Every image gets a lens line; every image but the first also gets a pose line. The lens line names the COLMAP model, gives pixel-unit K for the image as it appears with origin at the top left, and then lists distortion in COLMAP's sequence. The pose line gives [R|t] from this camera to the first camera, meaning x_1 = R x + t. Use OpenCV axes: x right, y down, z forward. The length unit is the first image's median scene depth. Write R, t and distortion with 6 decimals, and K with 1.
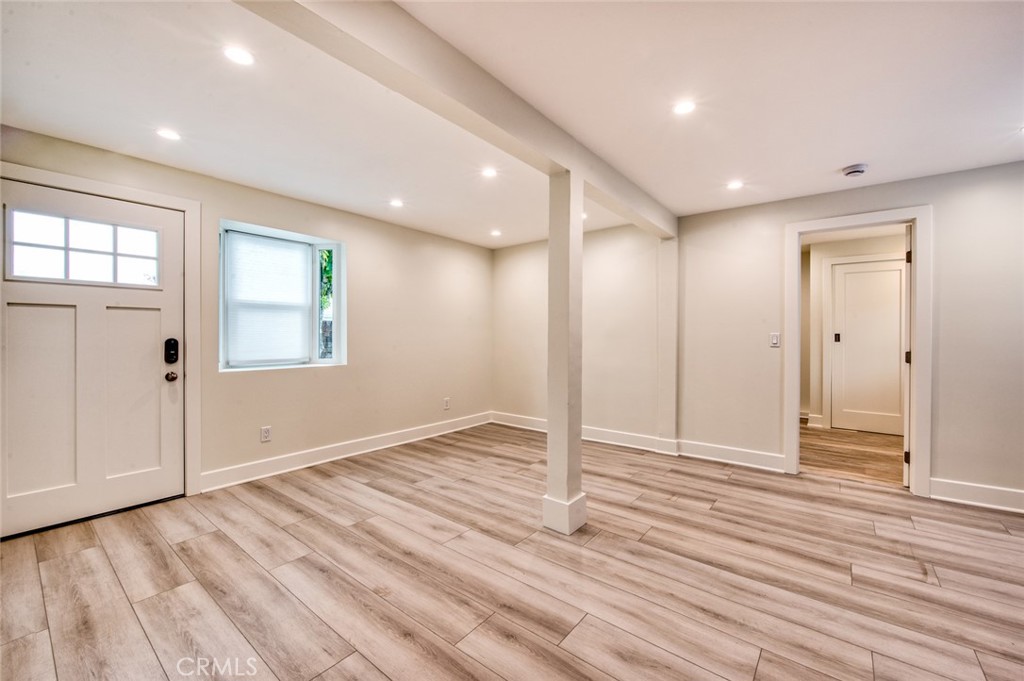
lens RADIAL K [[397.0, 0, 533.1], [0, 397.0, 336.4], [0, 0, 1]] dist [-0.000028, -0.000022]
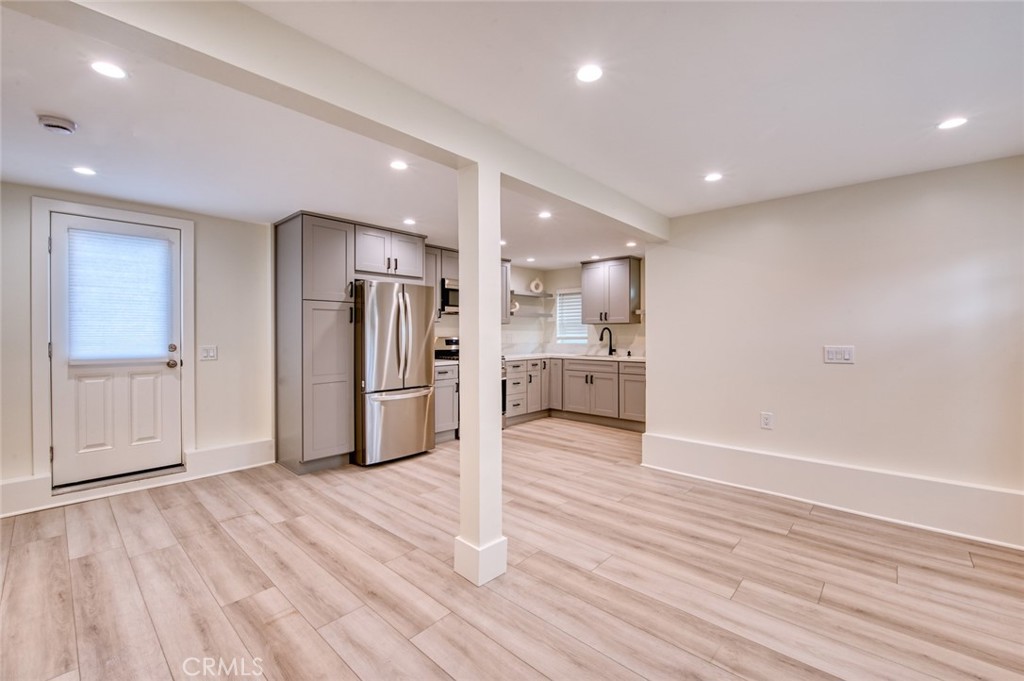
lens RADIAL K [[420.8, 0, 515.7], [0, 420.8, 336.7], [0, 0, 1]] dist [-0.014089, -0.000172]
pose [[-0.996166, -0.002683, 0.087437, -0.076881], [-0.001584, 0.999919, 0.012637, -0.039077], [-0.087464, 0.012450, -0.996090, 2.027384]]
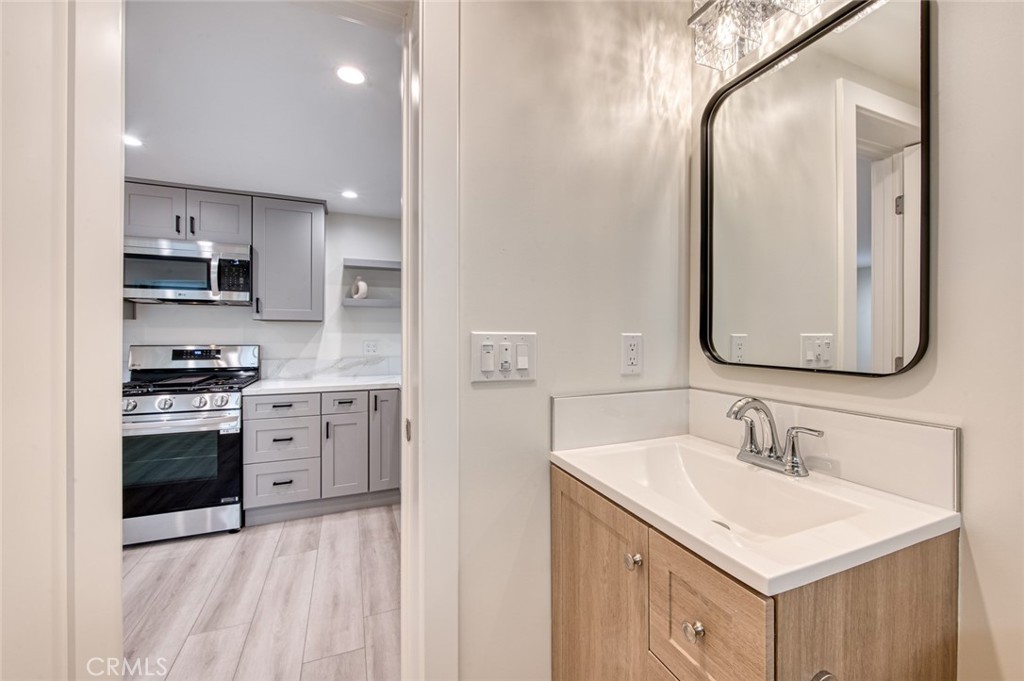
lens RADIAL K [[415.4, 0, 548.9], [0, 415.4, 334.4], [0, 0, 1]] dist [-0.003169, -0.000404]
pose [[-0.870908, -0.006932, 0.491397, -1.115822], [-0.003295, 0.999960, 0.008268, -0.054251], [-0.491435, 0.005581, -0.870896, 0.284948]]
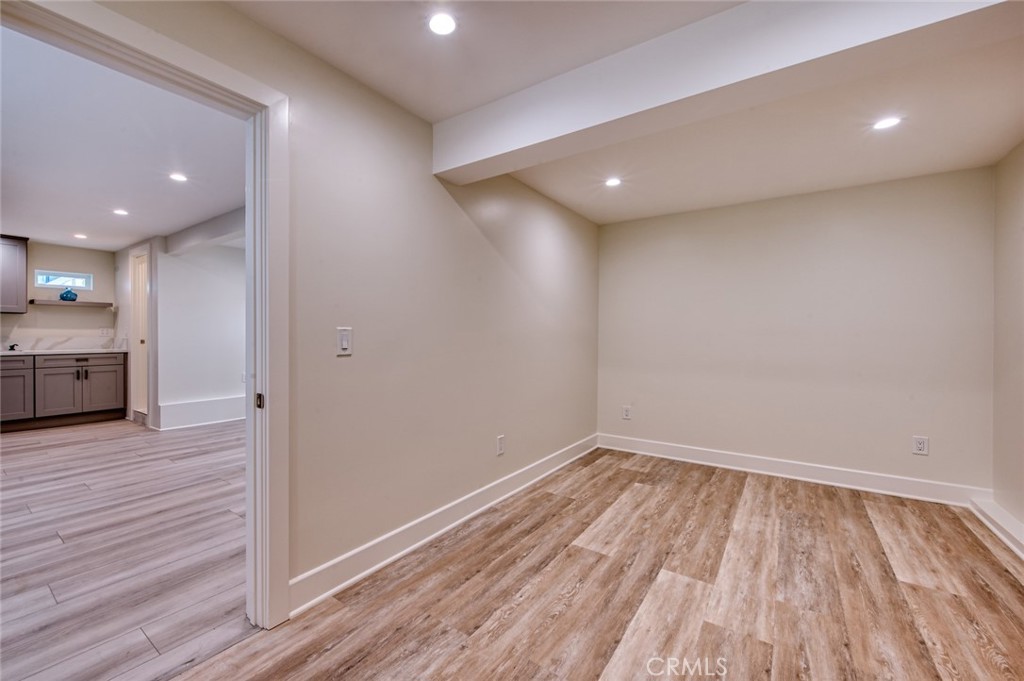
lens RADIAL K [[418.0, 0, 480.4], [0, 418.0, 340.0], [0, 0, 1]] dist [-0.000500, 0.000028]
pose [[0.016926, 0.007208, -0.999831, 1.742650], [-0.012761, 0.999894, 0.006992, 0.006028], [0.999775, 0.012640, 0.017016, 1.882308]]
